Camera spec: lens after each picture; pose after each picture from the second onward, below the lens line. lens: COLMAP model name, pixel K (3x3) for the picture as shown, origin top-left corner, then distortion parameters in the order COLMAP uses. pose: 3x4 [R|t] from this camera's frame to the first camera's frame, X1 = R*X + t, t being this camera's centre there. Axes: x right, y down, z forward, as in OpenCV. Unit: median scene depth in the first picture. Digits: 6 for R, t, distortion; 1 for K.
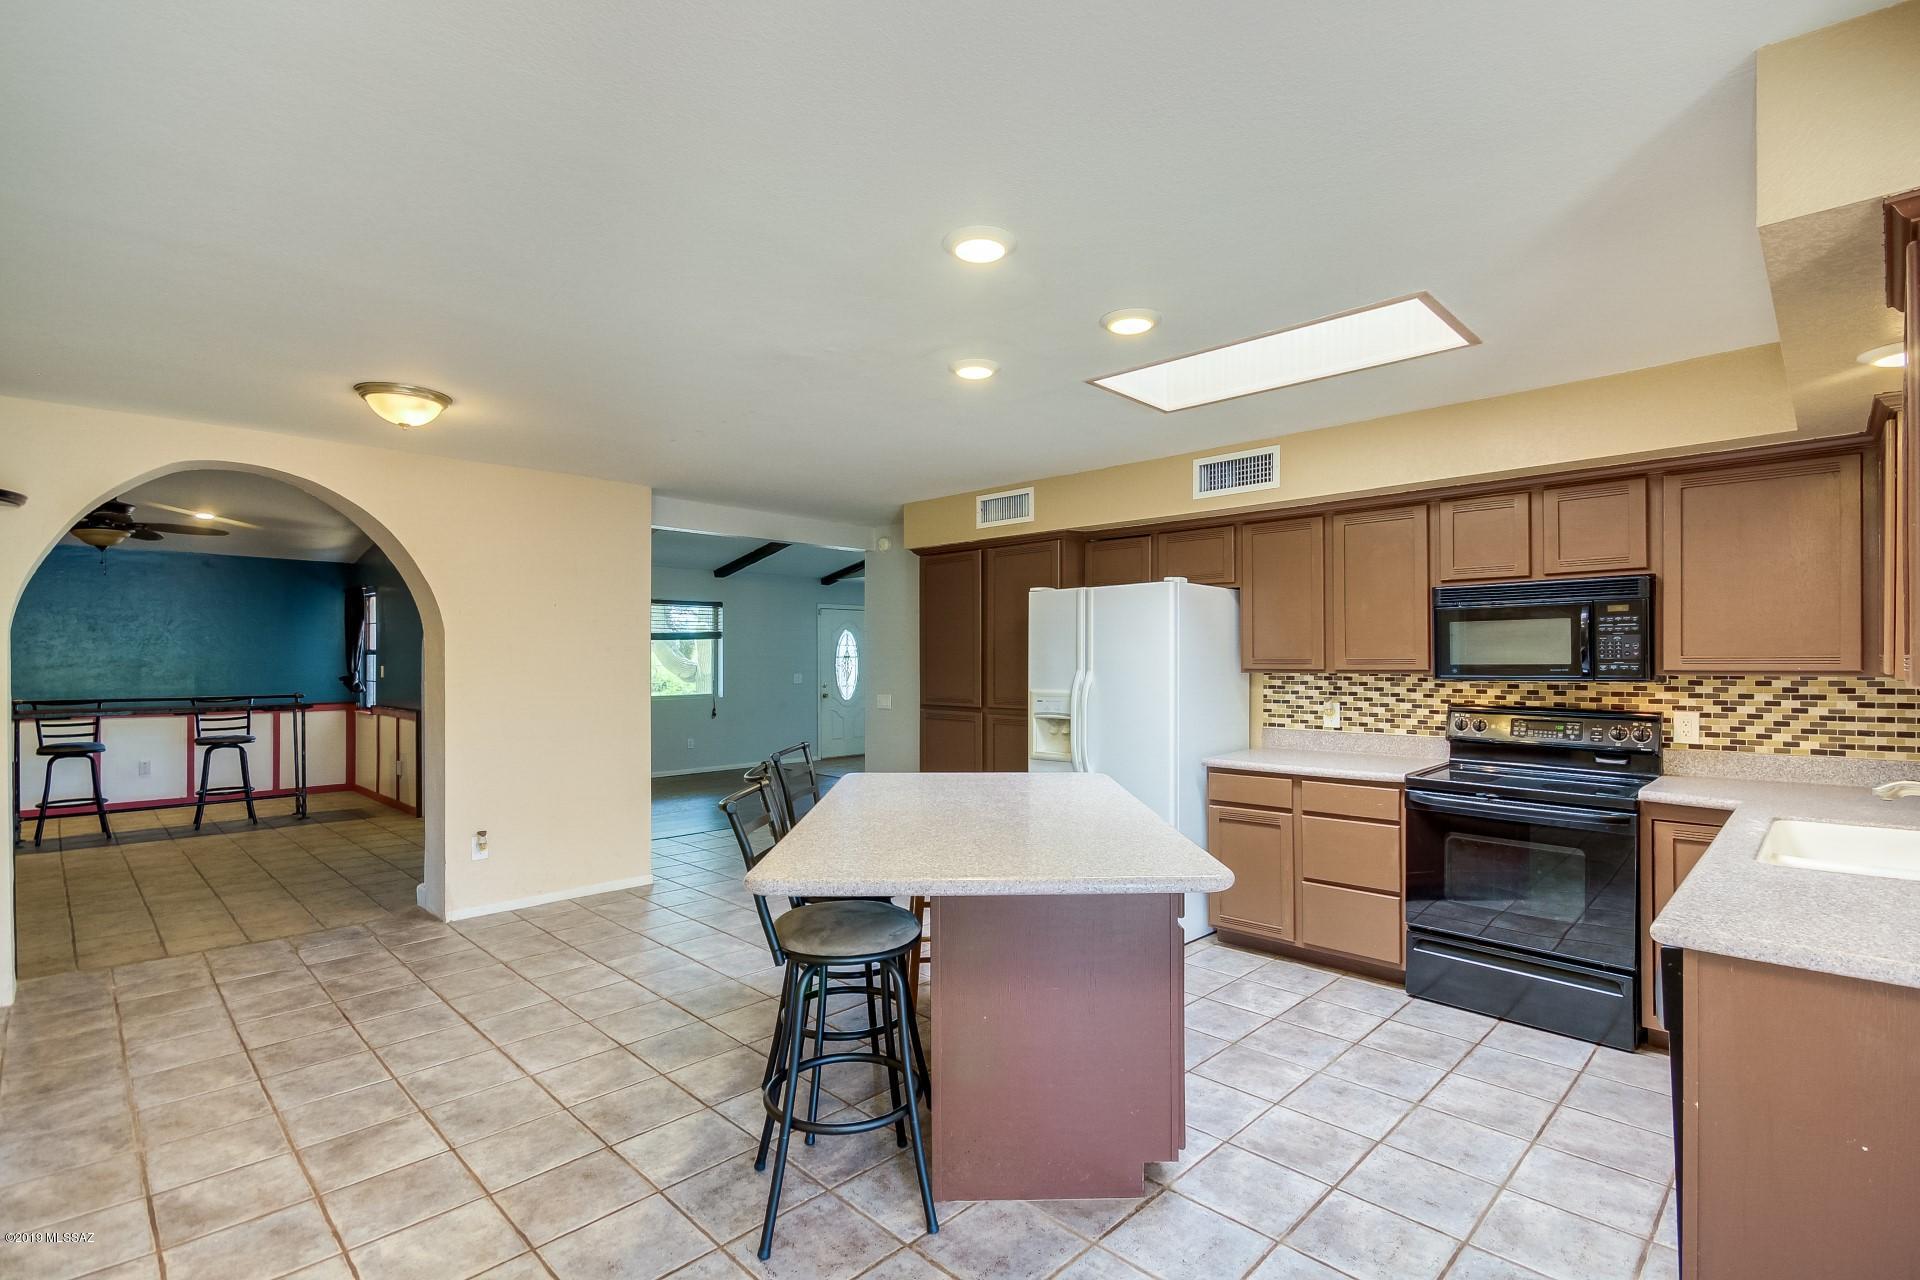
lens RADIAL K [[909.1, 0, 983.5], [0, 909.1, 640.7], [0, 0, 1]] dist [0.009001, -0.002263]
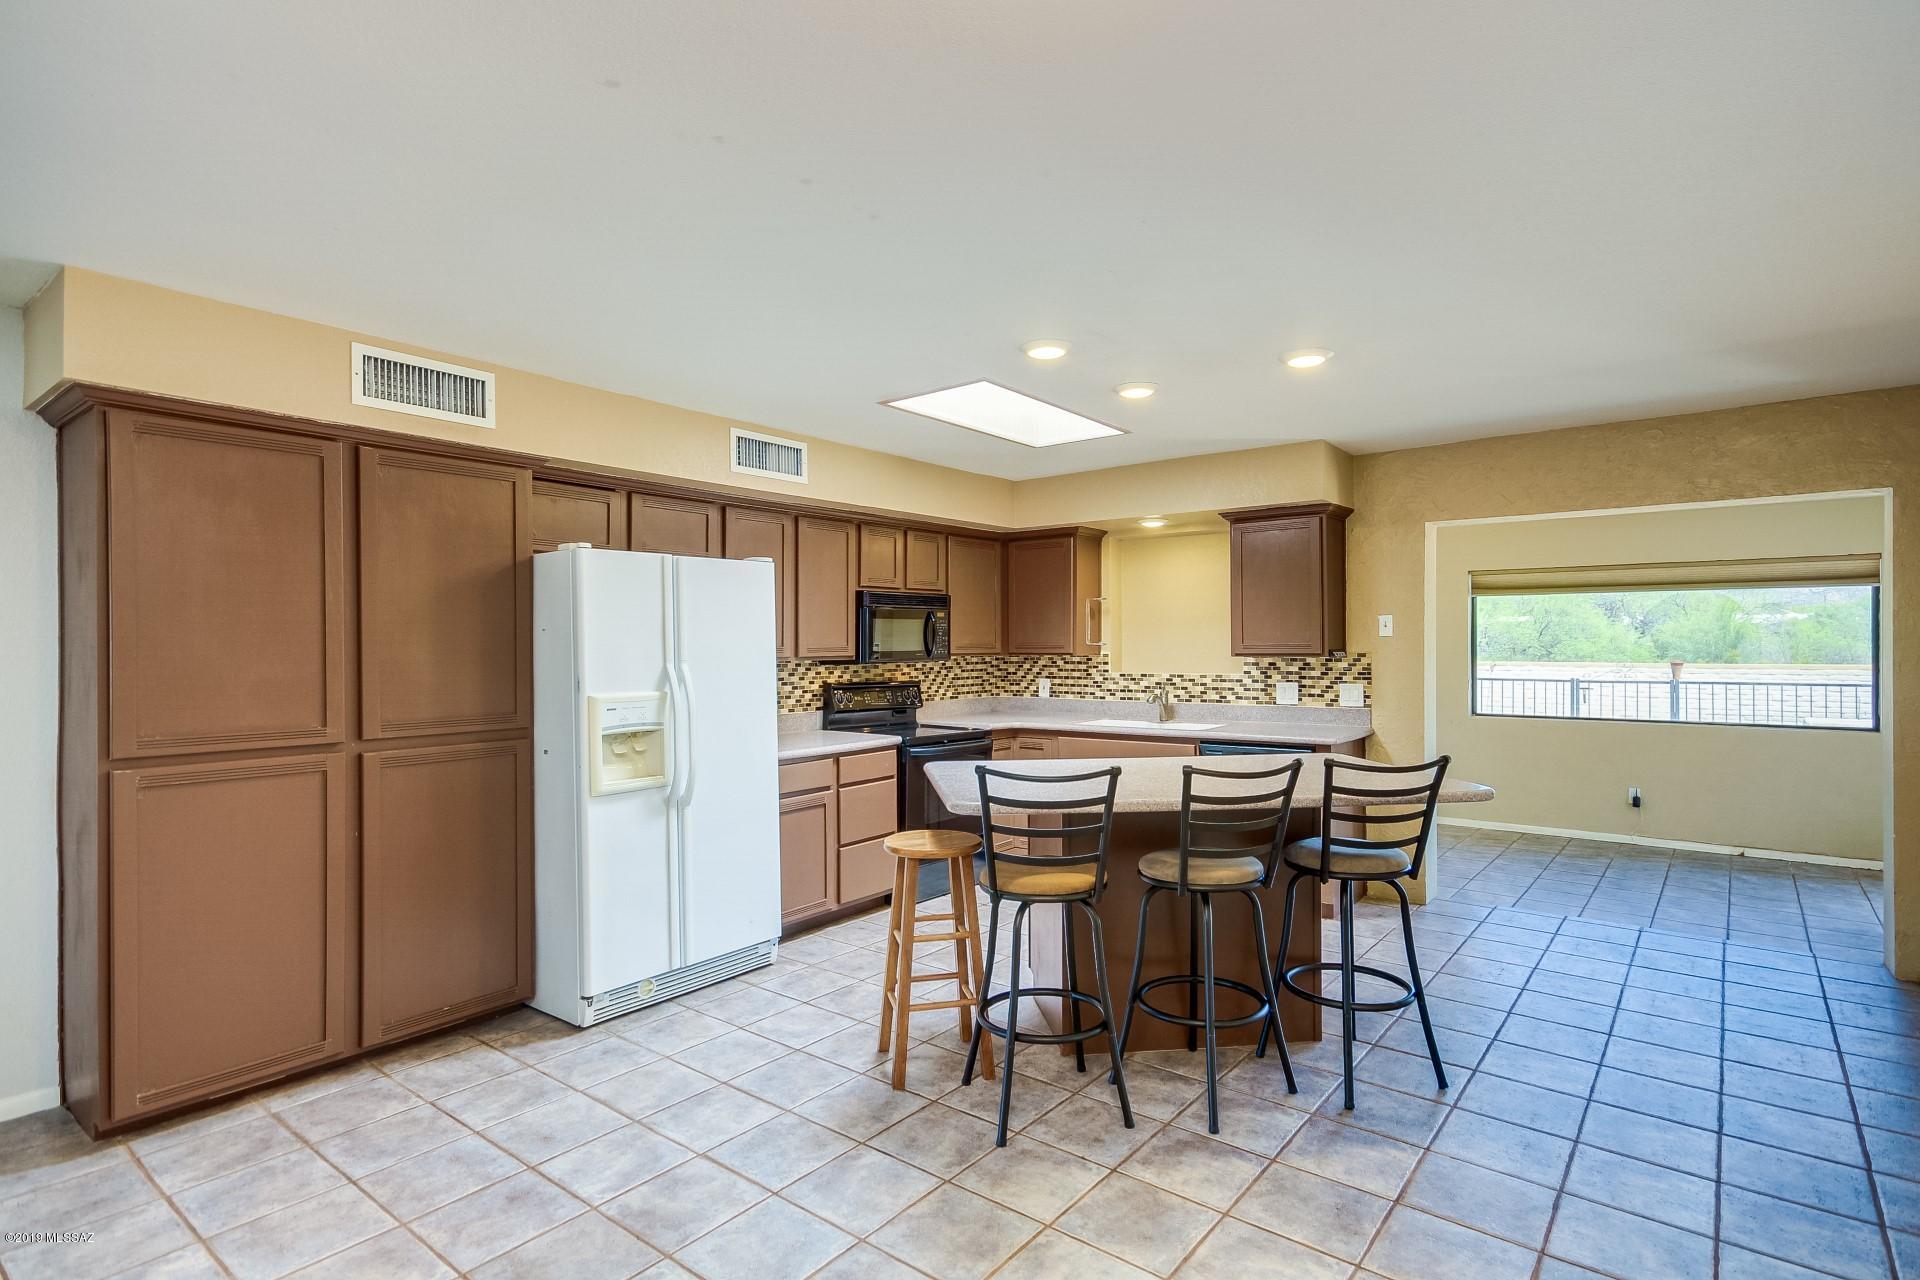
lens RADIAL K [[975.1, 0, 953.7], [0, 975.1, 642.5], [0, 0, 1]] dist [0.016781, -0.001476]
pose [[-0.092678, 0.006329, 0.995676, -0.885509], [-0.012254, 0.999897, -0.007496, 0.022807], [-0.995621, -0.012895, -0.092591, 1.022310]]
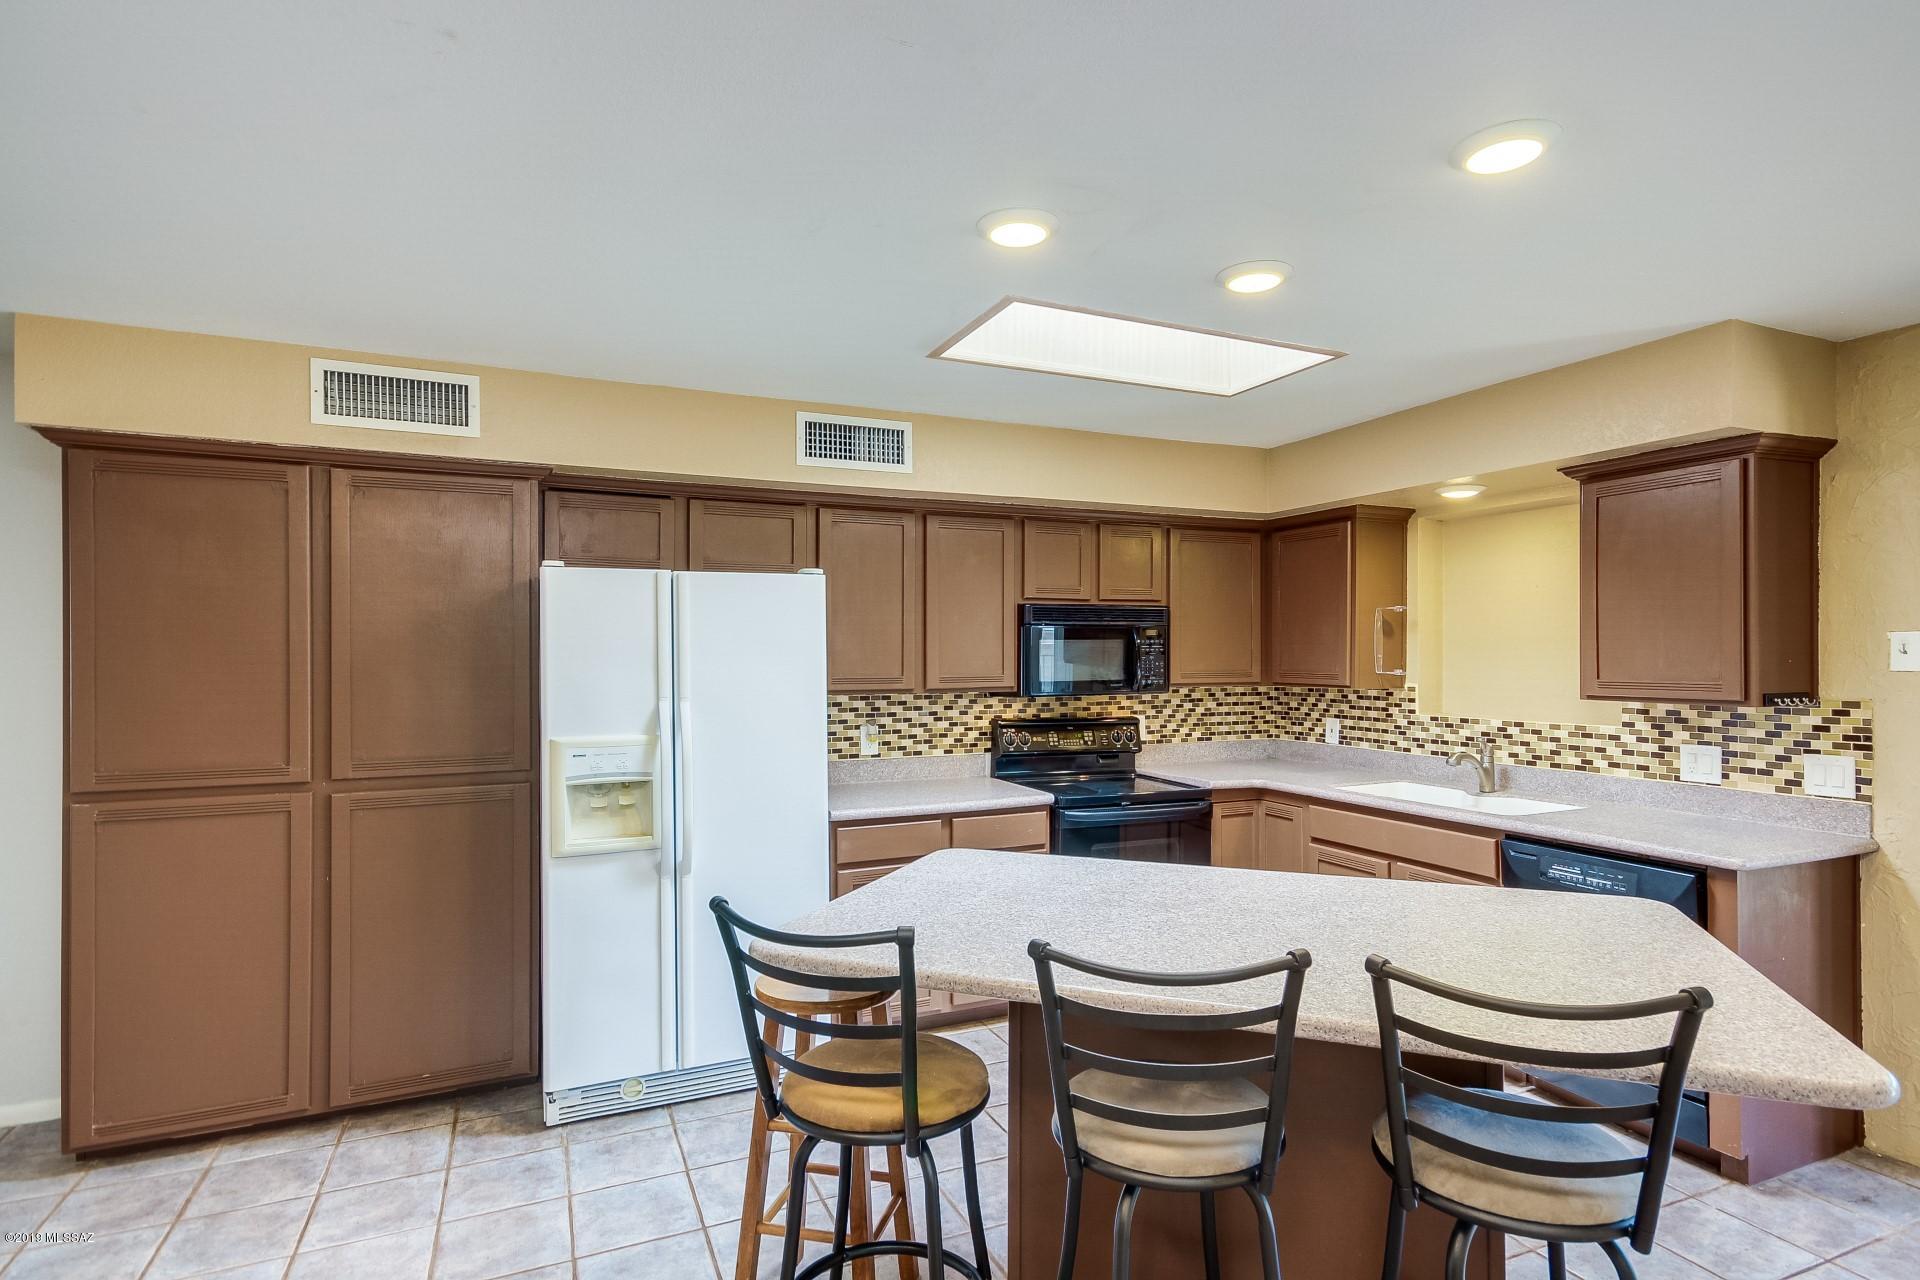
lens RADIAL K [[975.1, 0, 957.6], [0, 975.1, 657.1], [0, 0, 1]] dist [0.016781, -0.001476]
pose [[0.379091, 0.000507, 0.925359, -0.538404], [-0.016429, 0.999846, 0.006183, -0.006524], [-0.925214, -0.017547, 0.379041, 0.676163]]
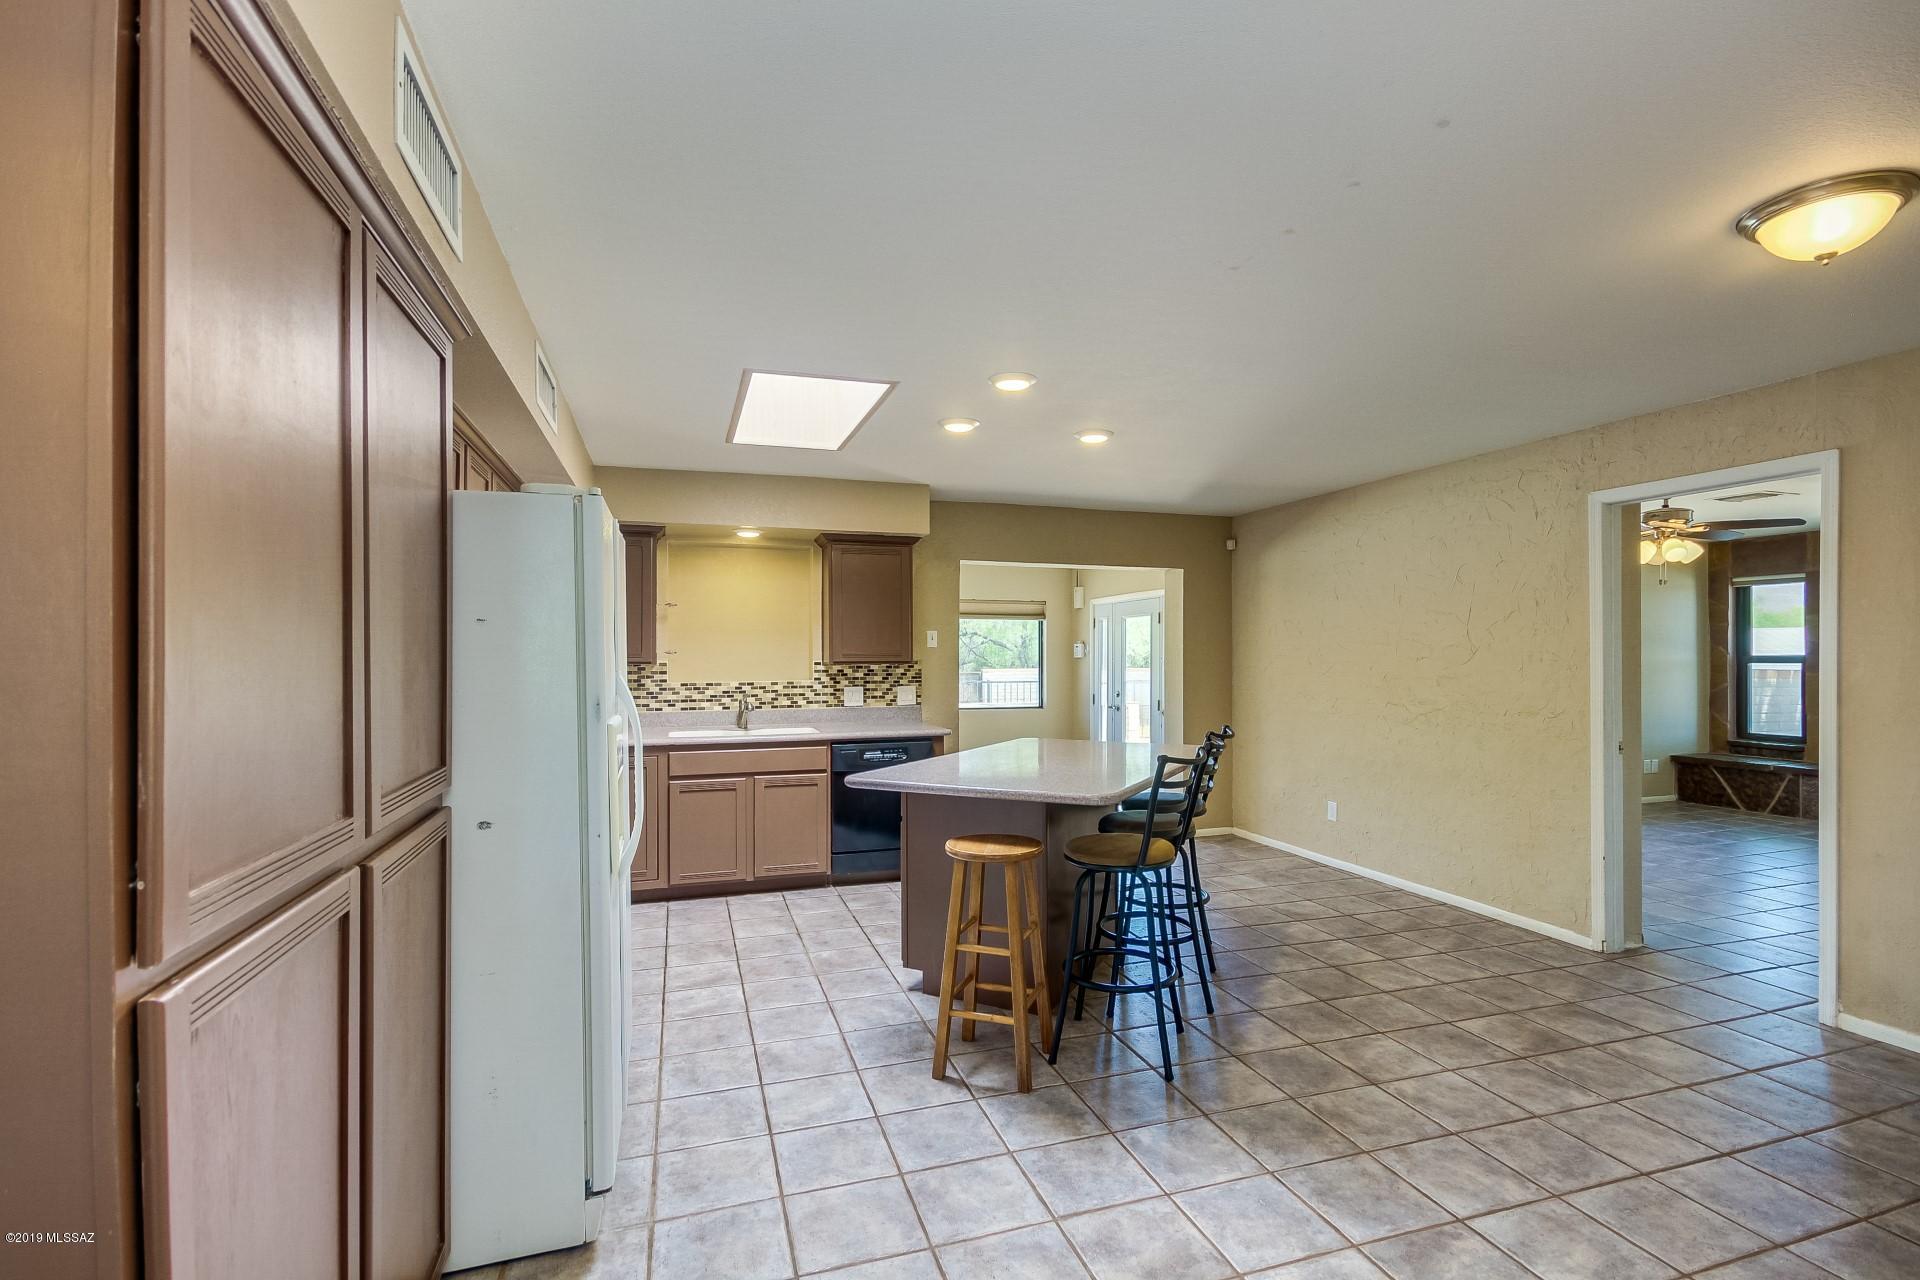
lens RADIAL K [[909.1, 0, 979.5], [0, 909.1, 651.5], [0, 0, 1]] dist [0.009001, -0.002263]
pose [[-0.892620, 0.005210, 0.450779, -0.387776], [-0.004894, 0.999762, -0.021245, 0.036540], [-0.450783, -0.021170, -0.892382, 1.681727]]
